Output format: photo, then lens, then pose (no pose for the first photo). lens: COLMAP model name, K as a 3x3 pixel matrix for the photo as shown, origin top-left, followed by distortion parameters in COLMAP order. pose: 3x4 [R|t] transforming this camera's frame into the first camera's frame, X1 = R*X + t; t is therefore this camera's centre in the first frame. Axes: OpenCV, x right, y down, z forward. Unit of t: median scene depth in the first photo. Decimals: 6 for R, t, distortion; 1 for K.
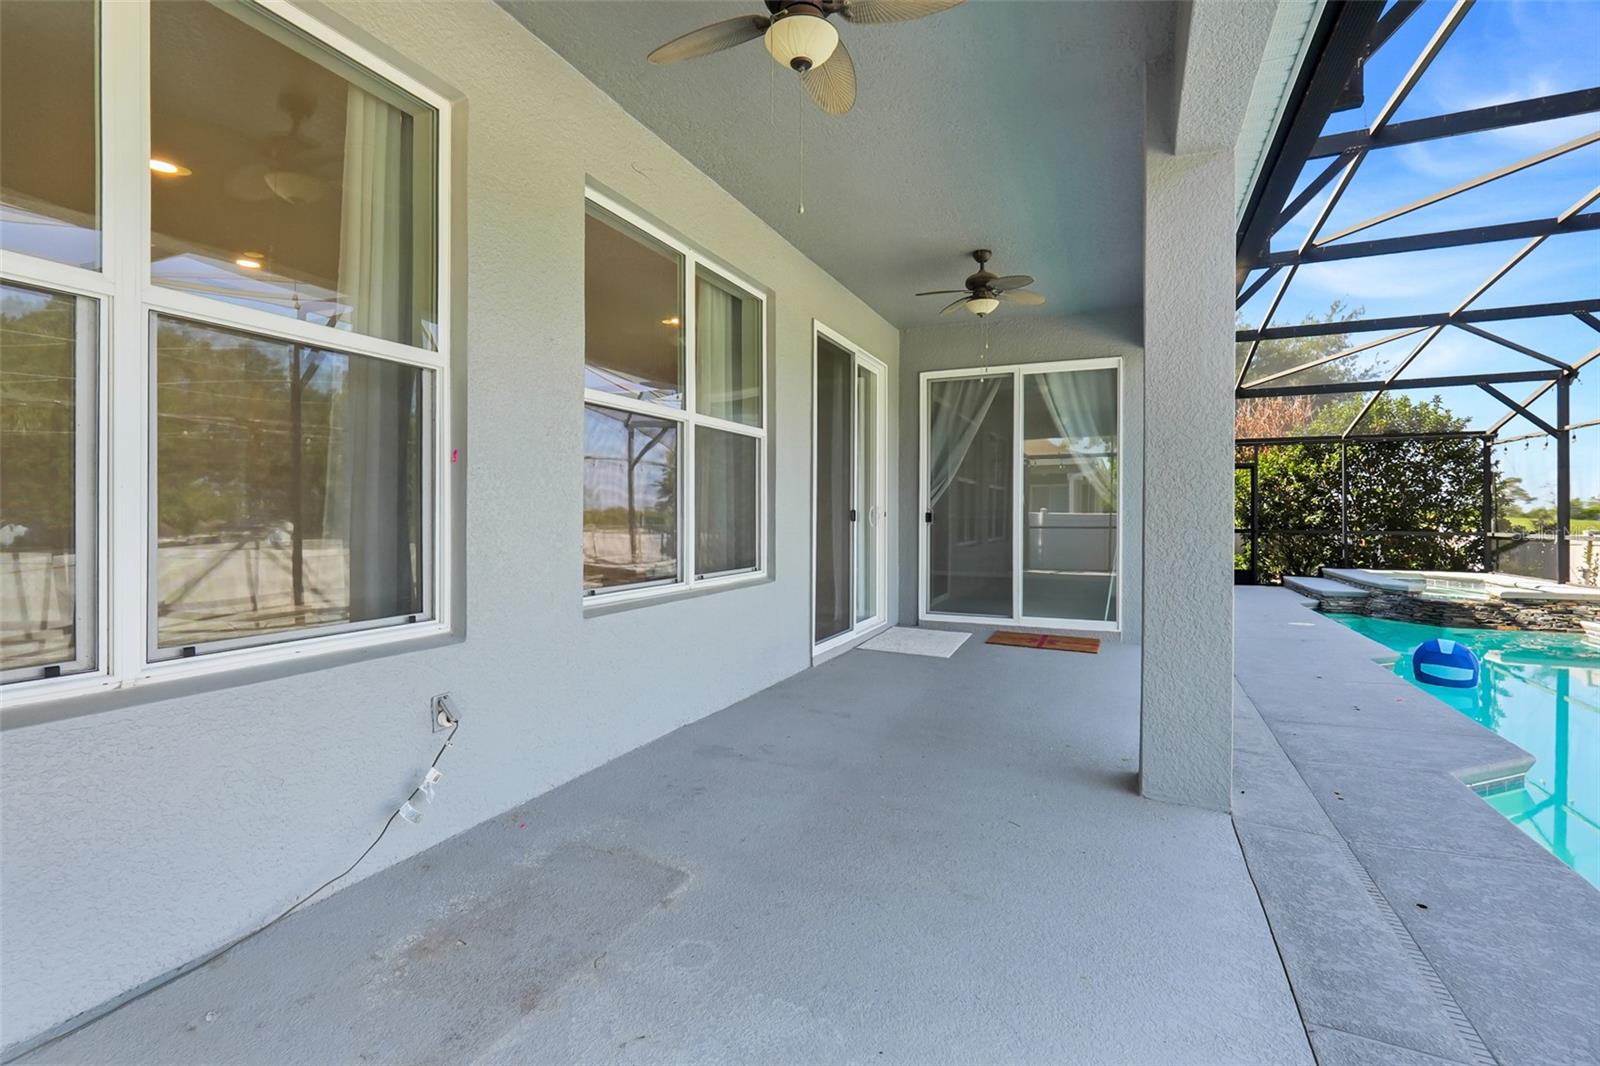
lens RADIAL K [[733.4, 0, 805.6], [0, 733.4, 519.5], [0, 0, 1]] dist [-0.004792, 0.003143]
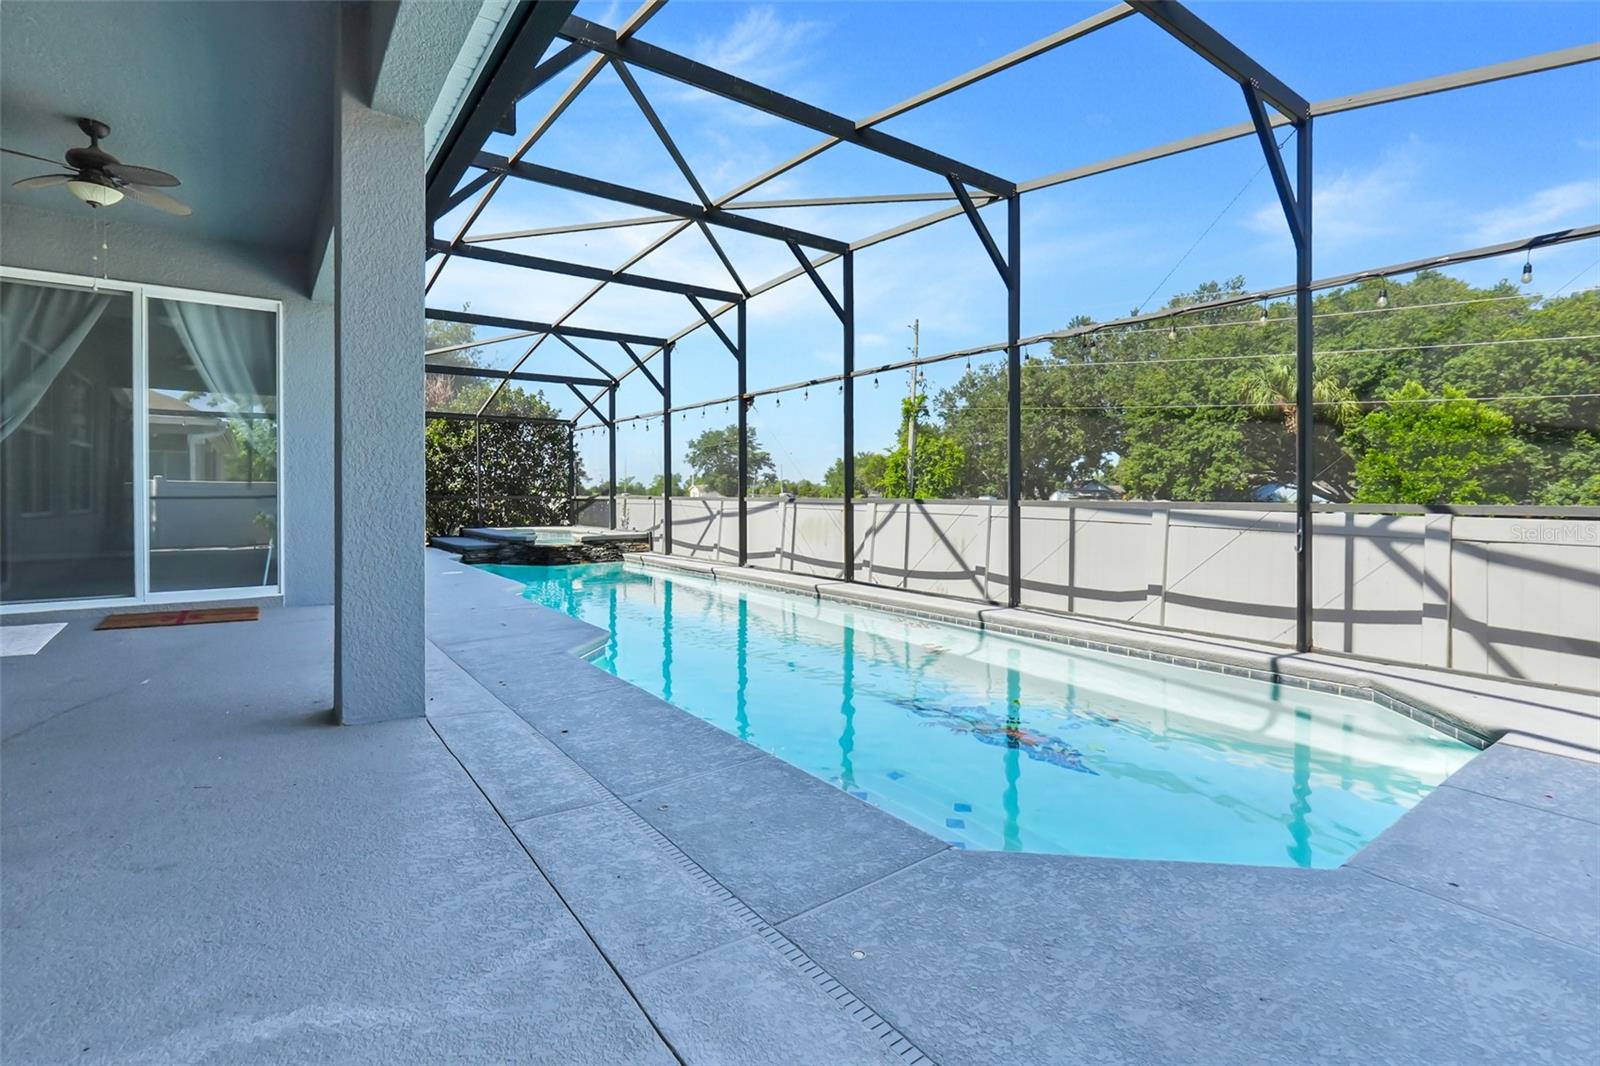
lens RADIAL K [[733.4, 0, 775.3], [0, 733.4, 498.1], [0, 0, 1]] dist [-0.004792, 0.003143]
pose [[0.514542, -0.007177, 0.857435, -0.044233], [0.005267, 0.999973, 0.005209, 0.025866], [-0.857449, 0.001835, 0.514566, -0.017979]]
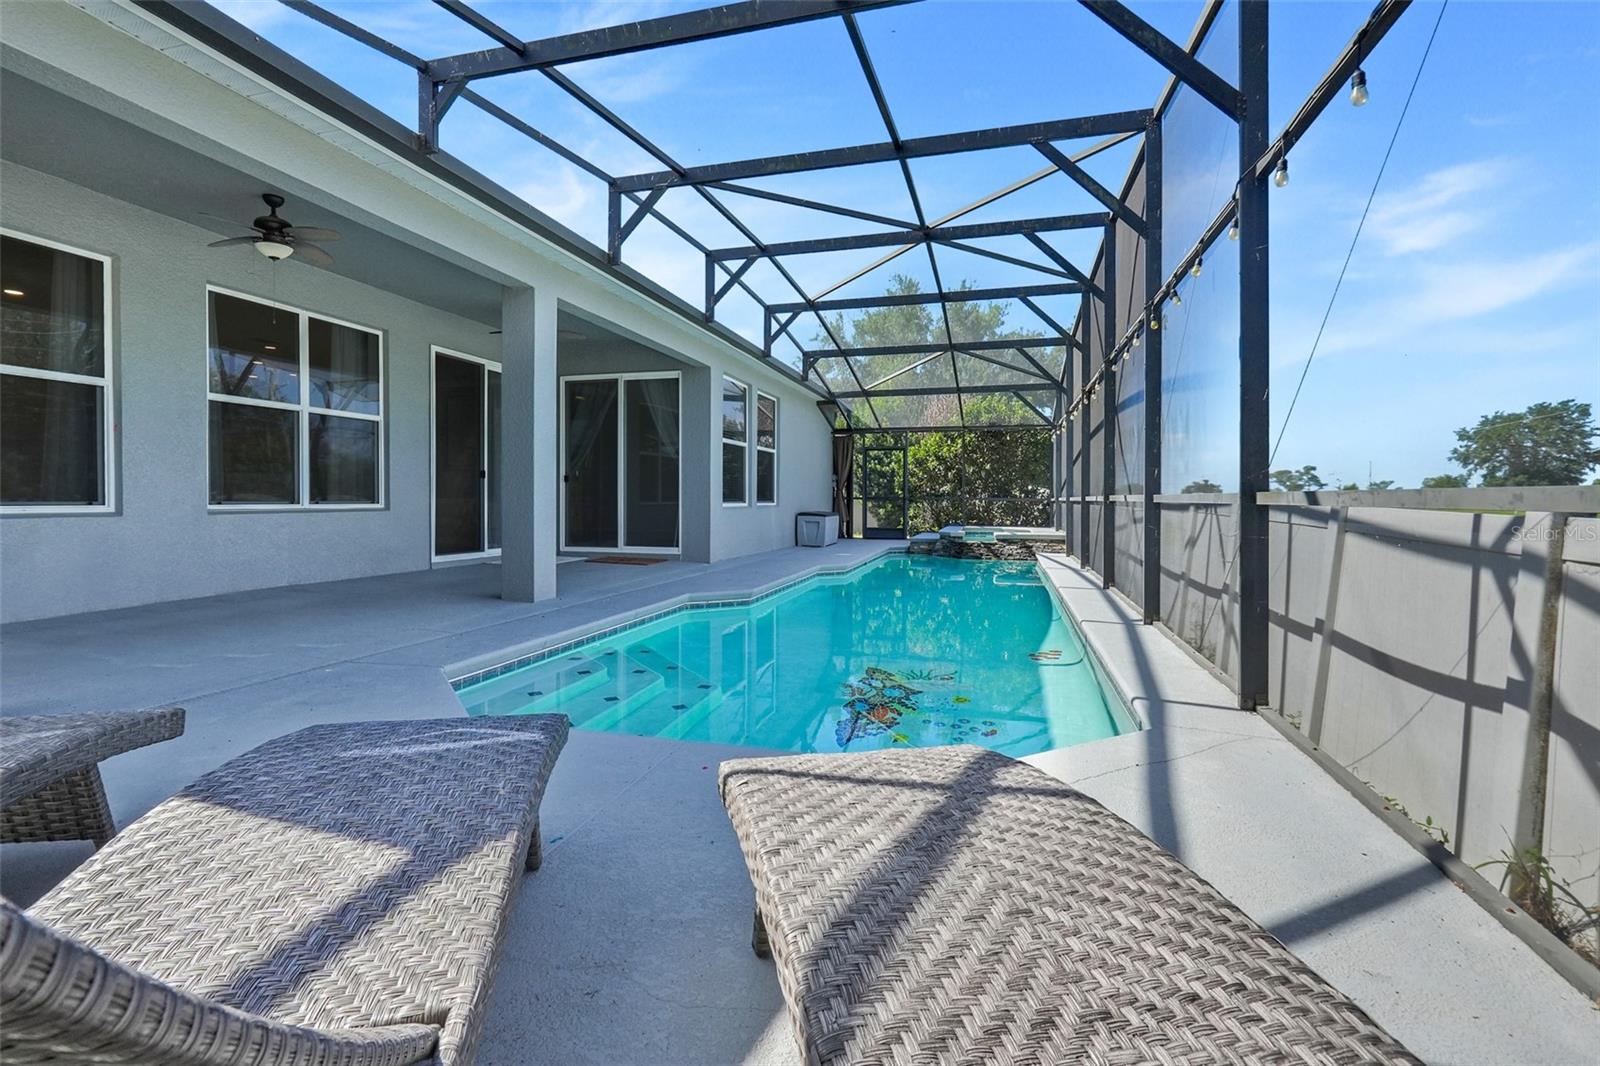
lens RADIAL K [[733.4, 0, 789.2], [0, 733.4, 522.3], [0, 0, 1]] dist [-0.004792, 0.003143]
pose [[0.990477, 0.000567, 0.137674, 0.416547], [-0.004566, 0.999577, 0.028731, 0.040872], [-0.137599, -0.029086, 0.990061, -0.492410]]
